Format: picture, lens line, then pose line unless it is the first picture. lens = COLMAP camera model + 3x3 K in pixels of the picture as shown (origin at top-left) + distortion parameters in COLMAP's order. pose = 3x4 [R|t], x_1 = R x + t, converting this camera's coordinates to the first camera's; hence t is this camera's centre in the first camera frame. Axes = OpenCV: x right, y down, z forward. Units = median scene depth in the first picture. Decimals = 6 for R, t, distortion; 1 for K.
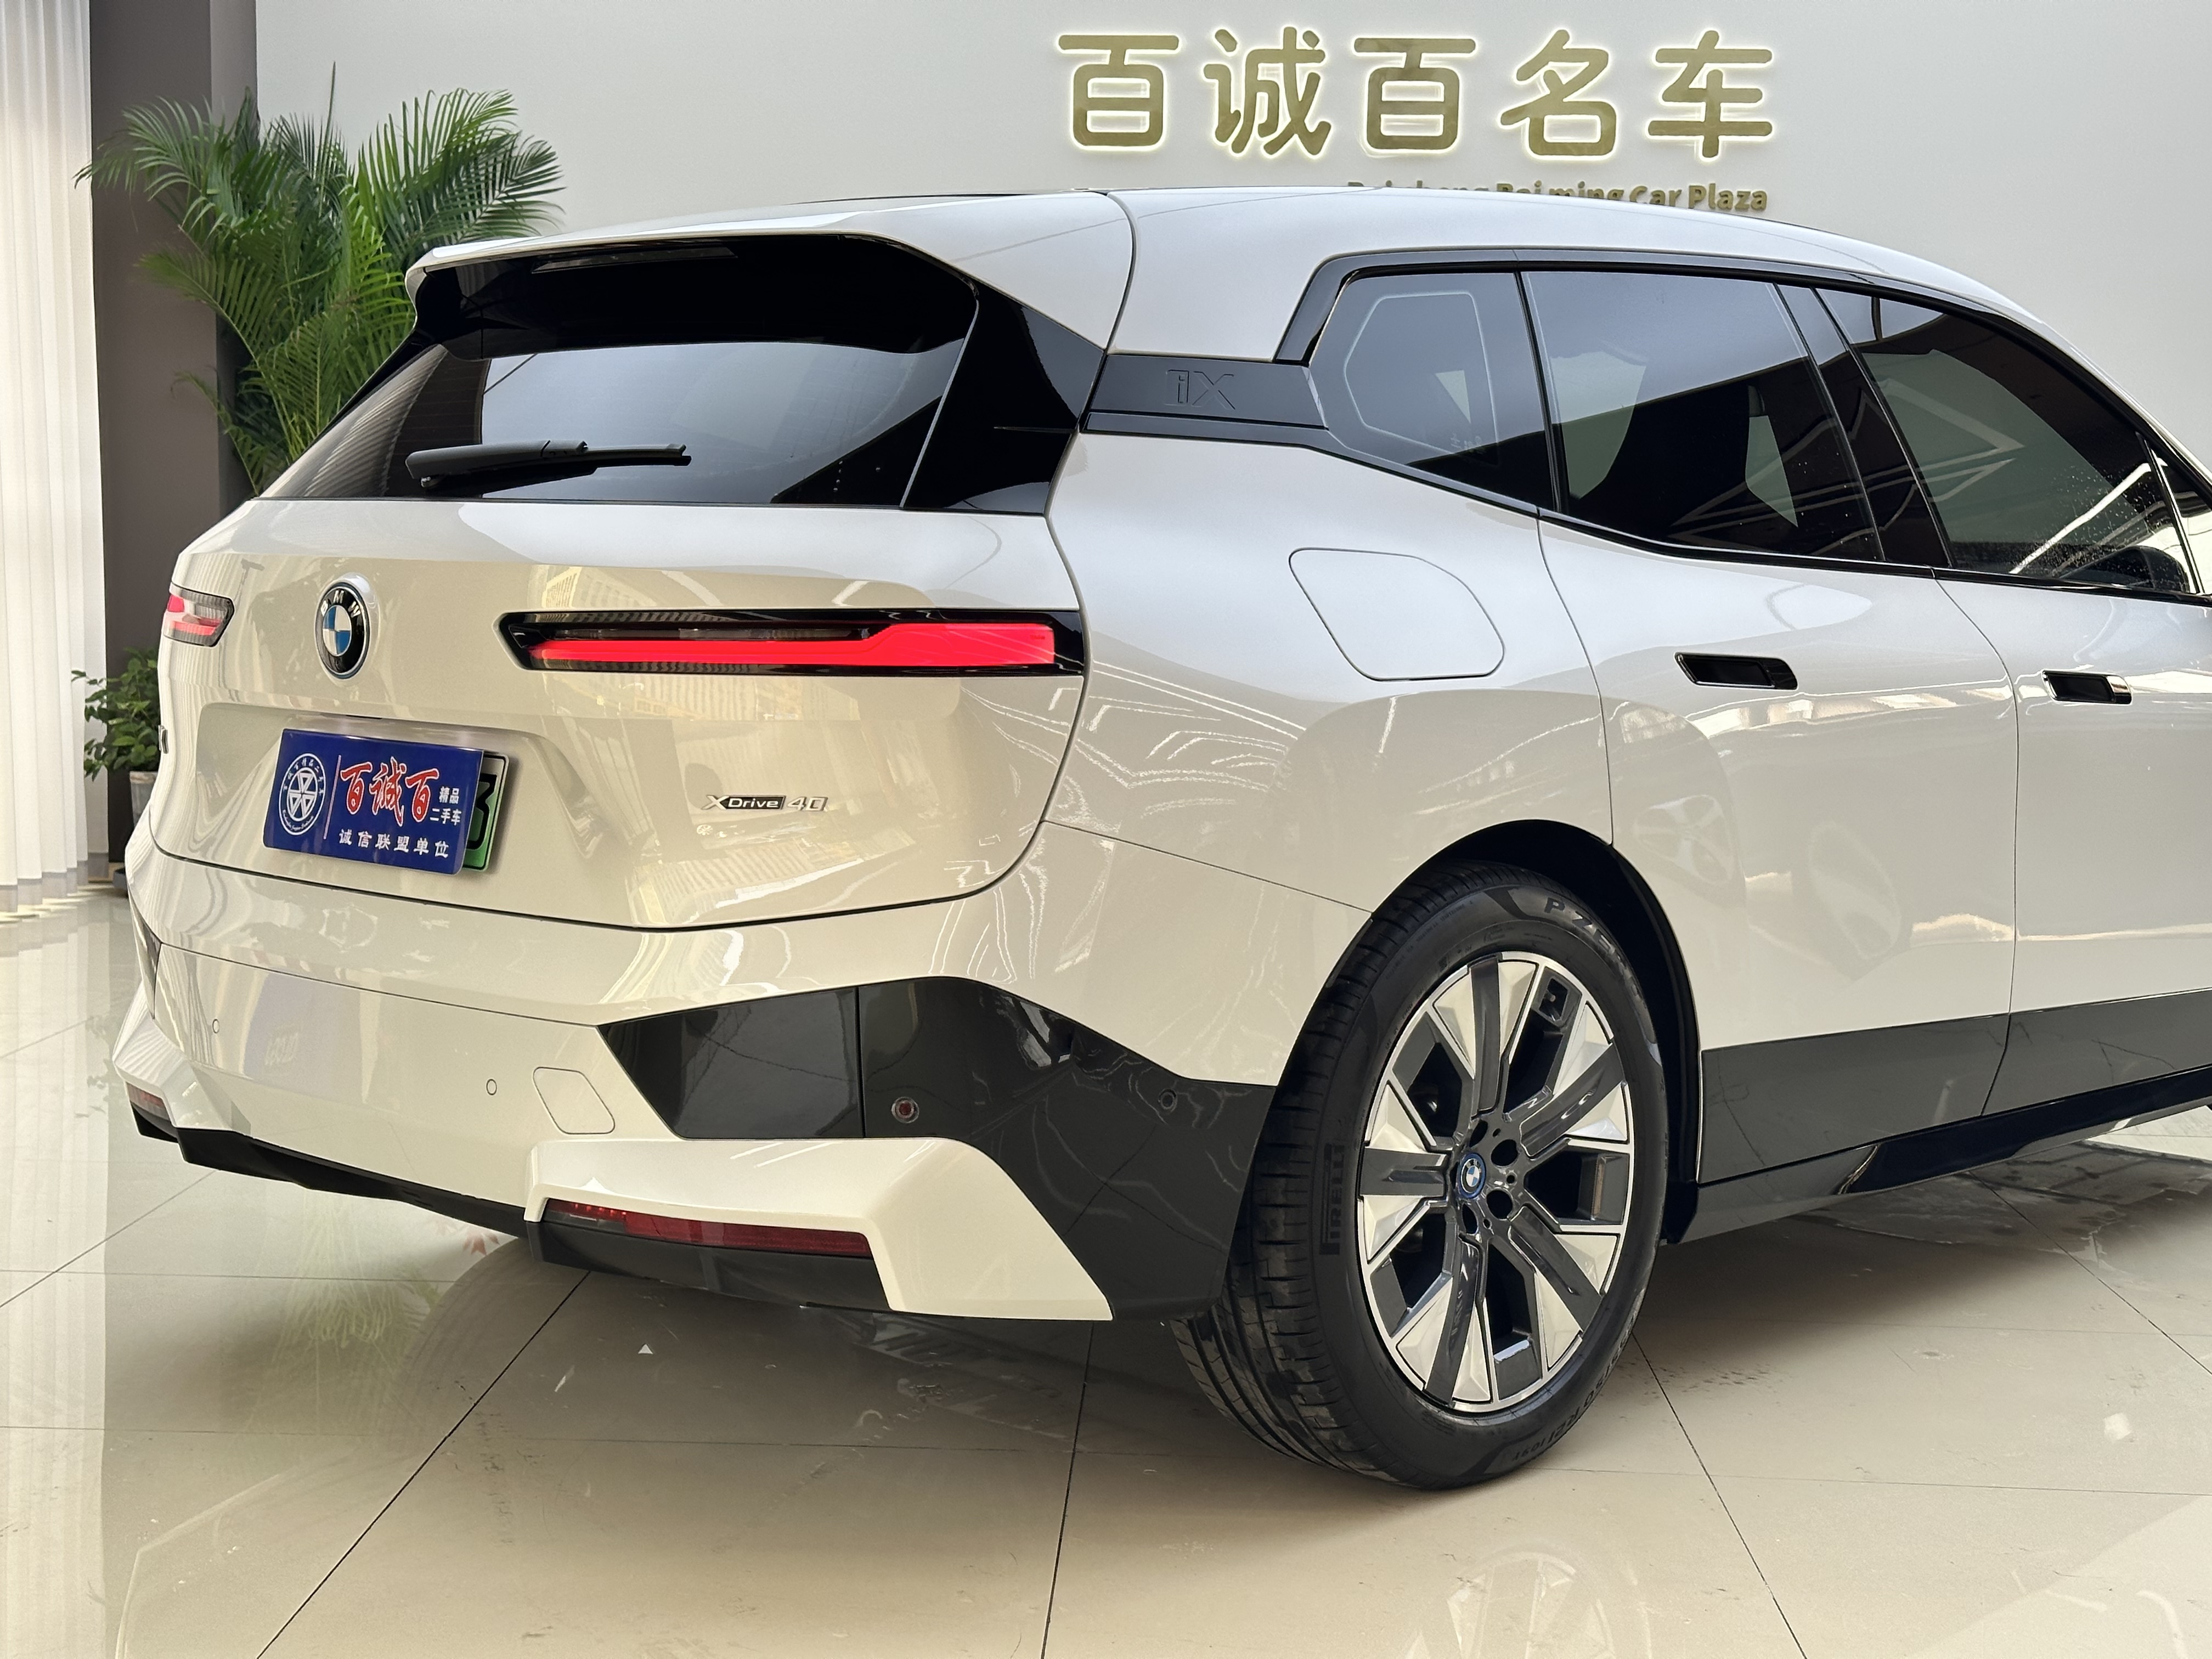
lens RADIAL K [[3207.7, 0, 1100.9], [0, 3207.7, 823.2], [0, 0, 1]] dist [0.170636, 0.000000]
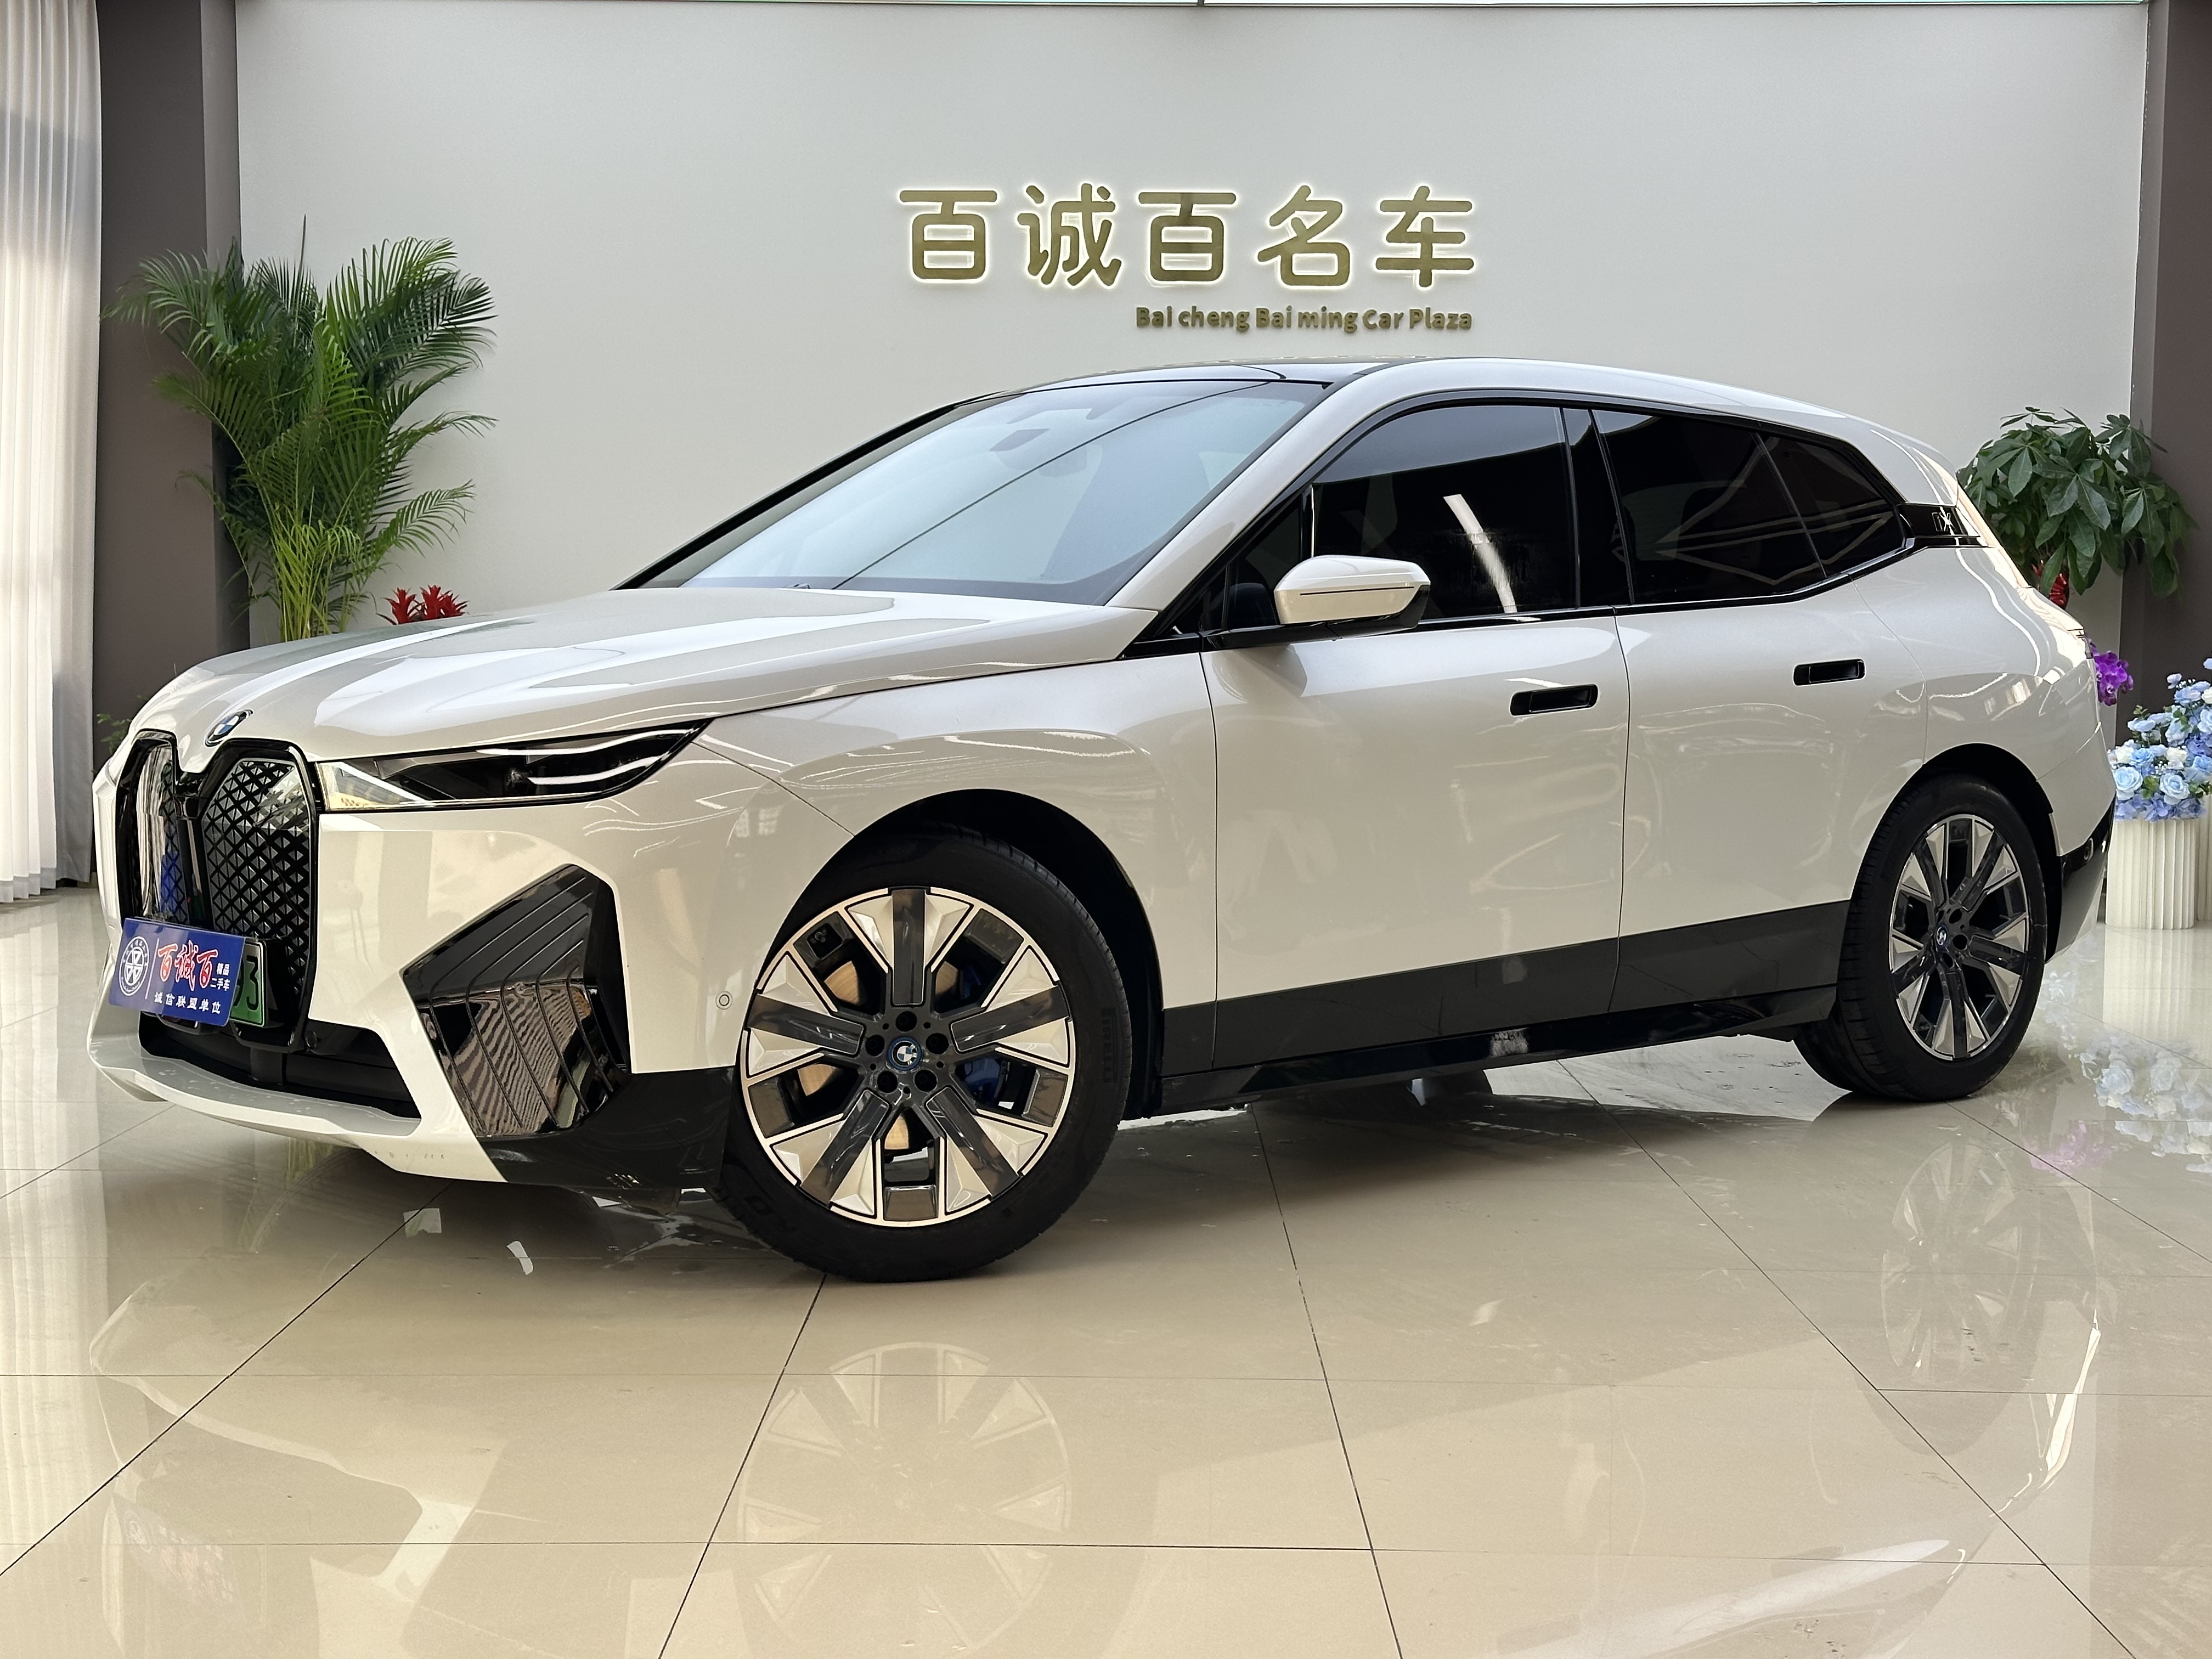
lens RADIAL K [[3207.7, 0, 1112.0], [0, 3207.7, 837.3], [0, 0, 1]] dist [0.170636, 0.000000]
pose [[0.999402, -0.014053, 0.031601, 0.025555], [0.014593, 0.999750, -0.016933, 0.024926], [-0.031355, 0.017384, 0.999357, -0.227732]]
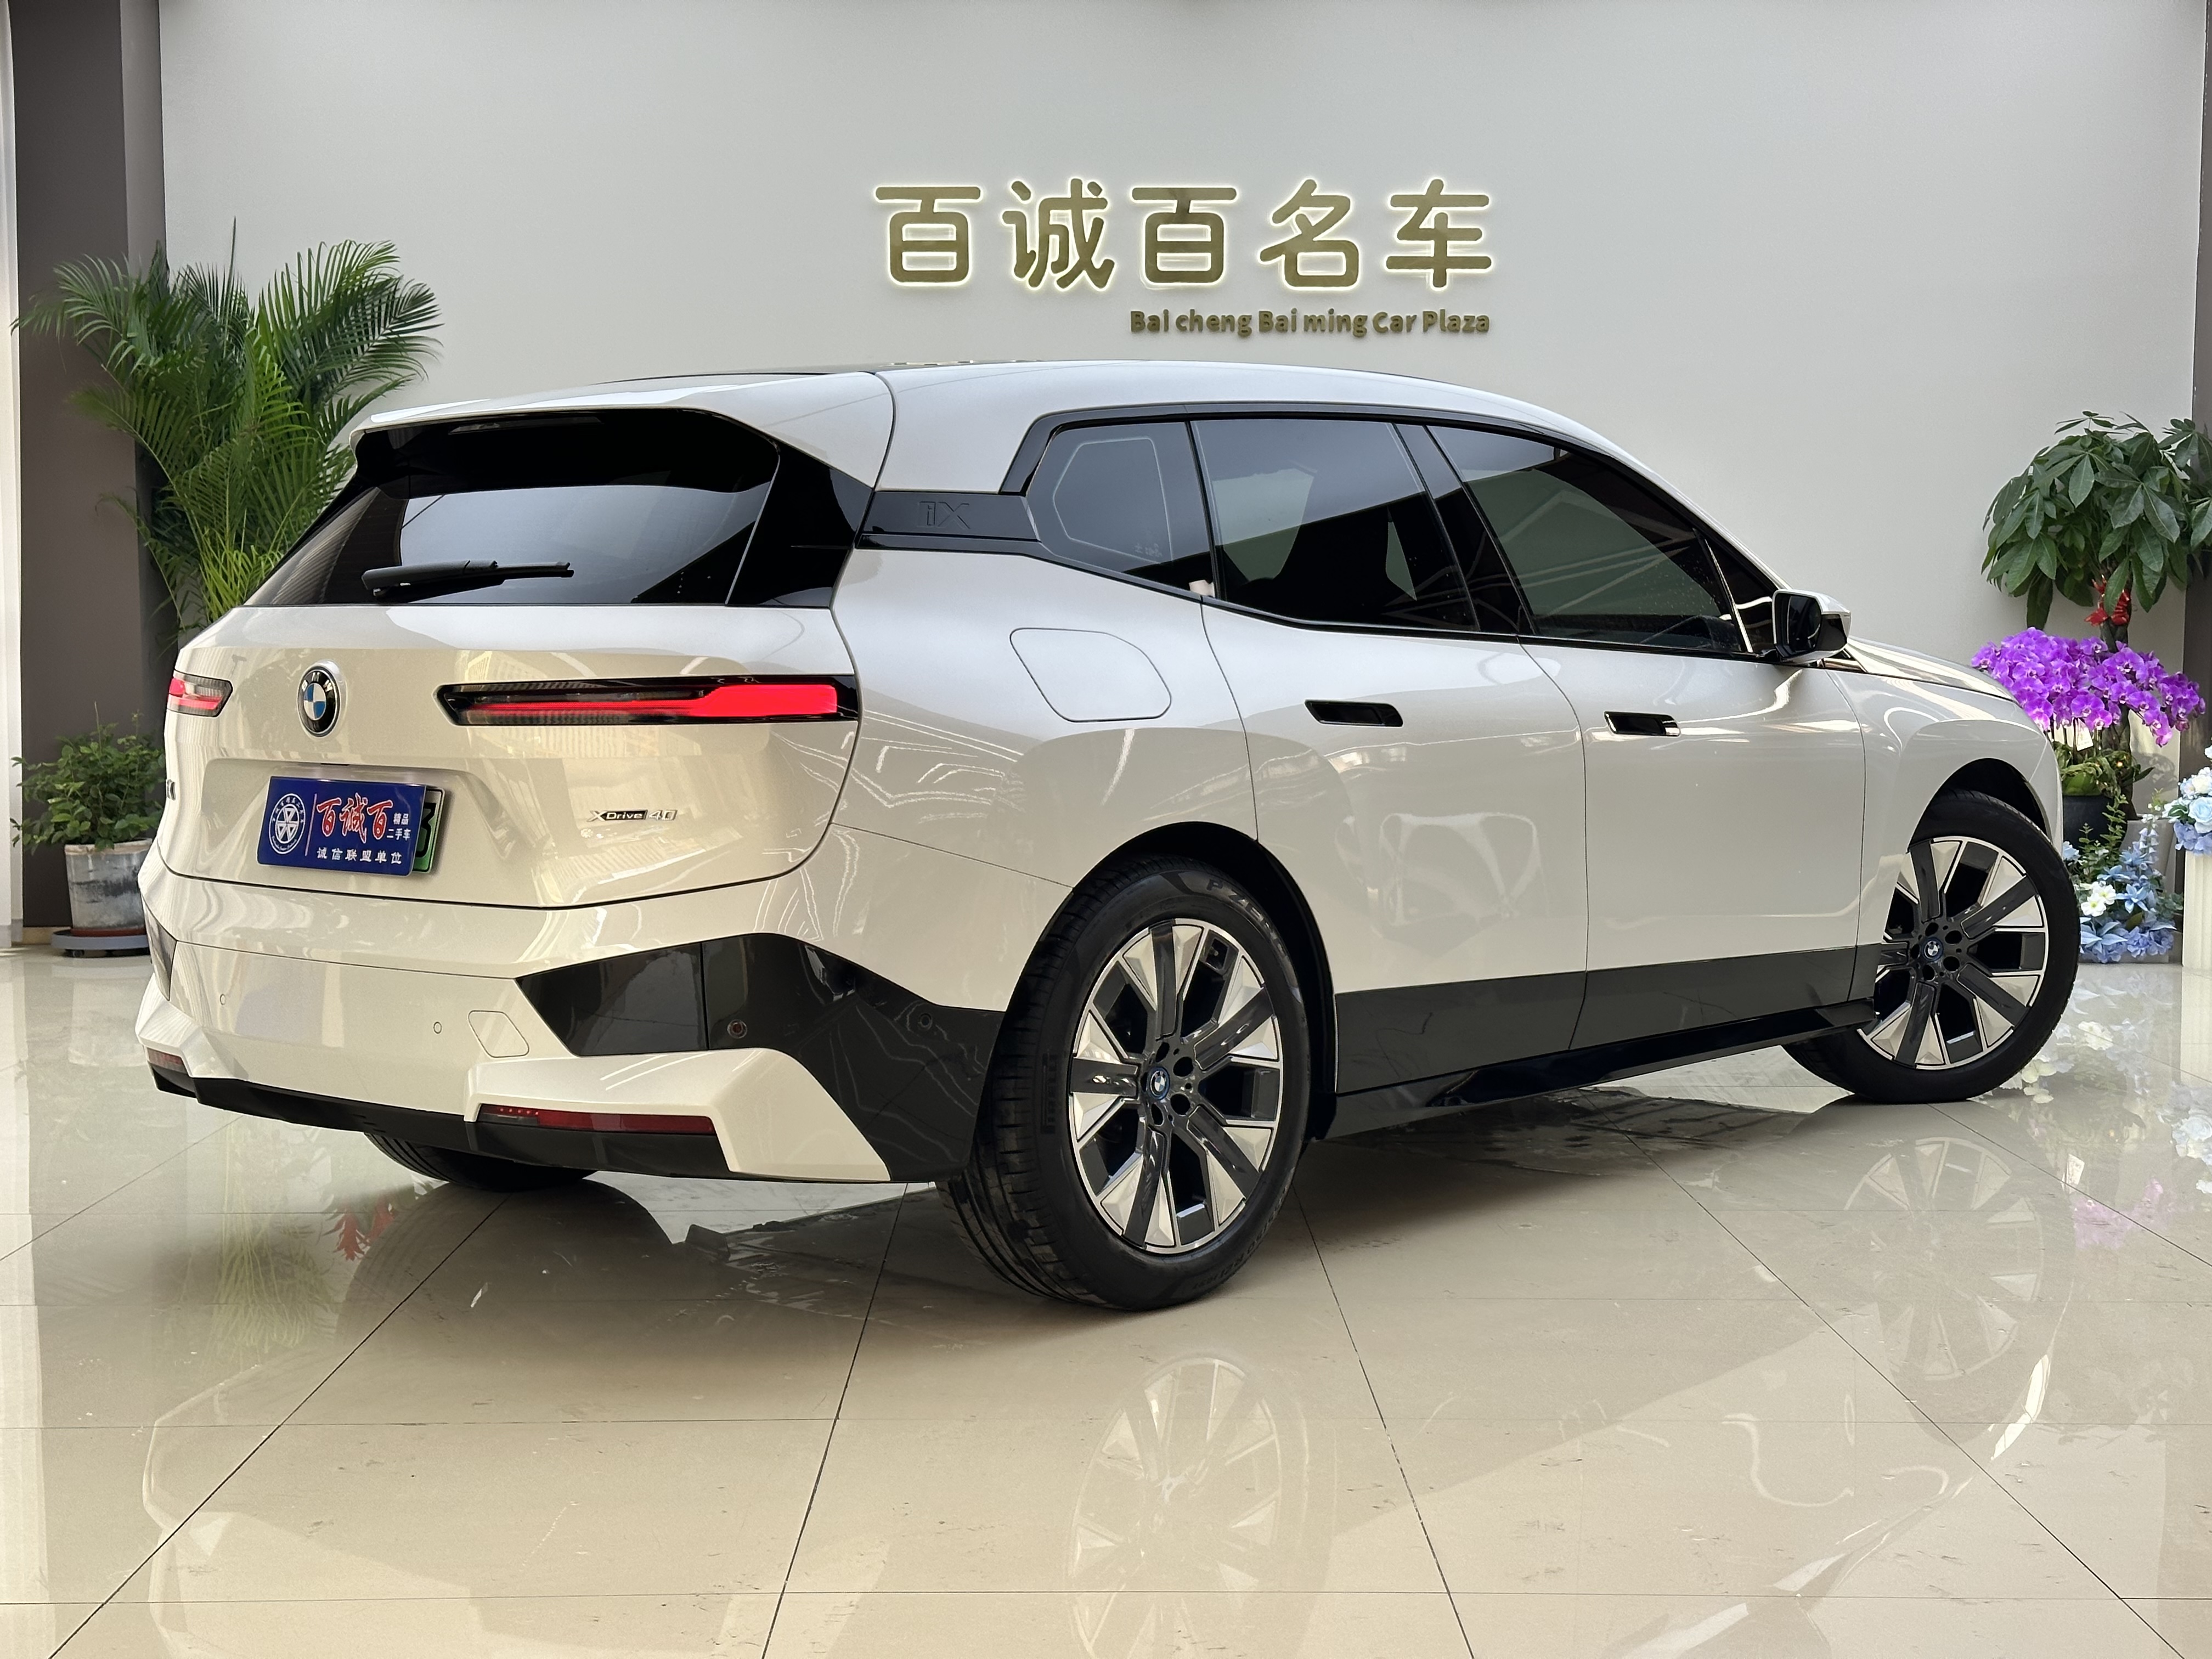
lens RADIAL K [[3207.7, 0, 1112.4], [0, 3207.7, 833.7], [0, 0, 1]] dist [0.170636, 0.000000]
pose [[0.998754, -0.022265, 0.044670, 0.014543], [0.023250, 0.999495, -0.021649, 0.012802], [-0.044165, 0.022660, 0.998767, -0.144204]]
